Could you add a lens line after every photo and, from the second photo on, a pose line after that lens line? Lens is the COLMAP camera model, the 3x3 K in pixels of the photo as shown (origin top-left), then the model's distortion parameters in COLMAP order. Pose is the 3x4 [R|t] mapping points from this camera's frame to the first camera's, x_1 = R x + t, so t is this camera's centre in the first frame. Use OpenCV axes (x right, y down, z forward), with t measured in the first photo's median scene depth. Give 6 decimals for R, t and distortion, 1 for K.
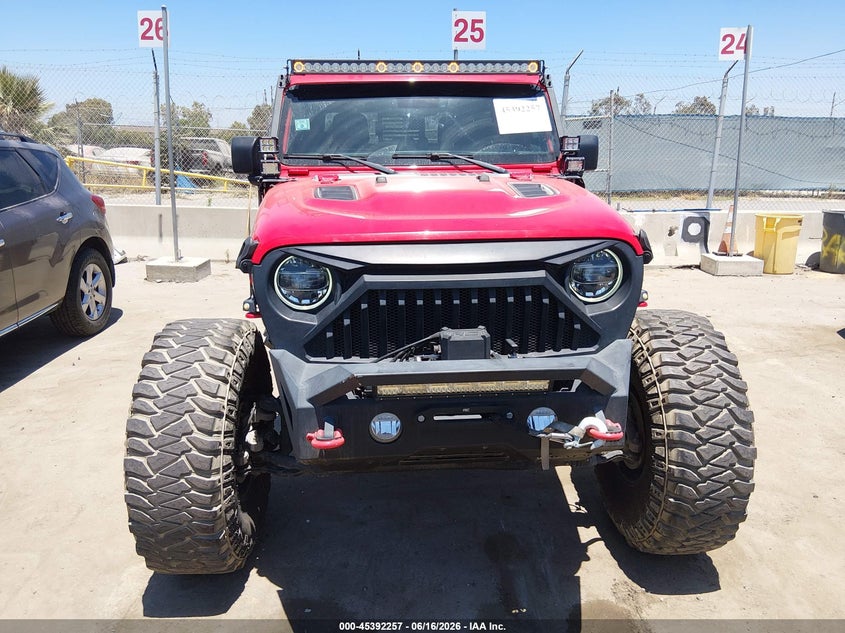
lens RADIAL K [[657.5, 0, 424.3], [0, 657.5, 312.5], [0, 0, 1]] dist [-0.007937, -0.004027]
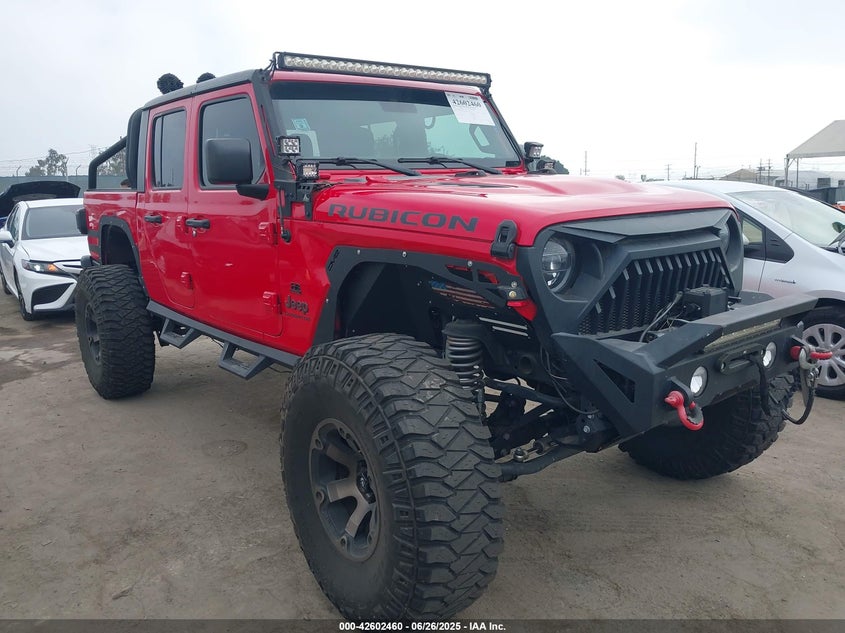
lens RADIAL K [[691.2, 0, 409.6], [0, 691.2, 315.9], [0, 0, 1]] dist [-0.001597, -0.005241]
pose [[0.832848, -0.117654, 0.540853, -0.692347], [0.157065, 0.987216, -0.027108, 0.018407], [-0.530750, 0.107525, 0.840680, 0.195012]]
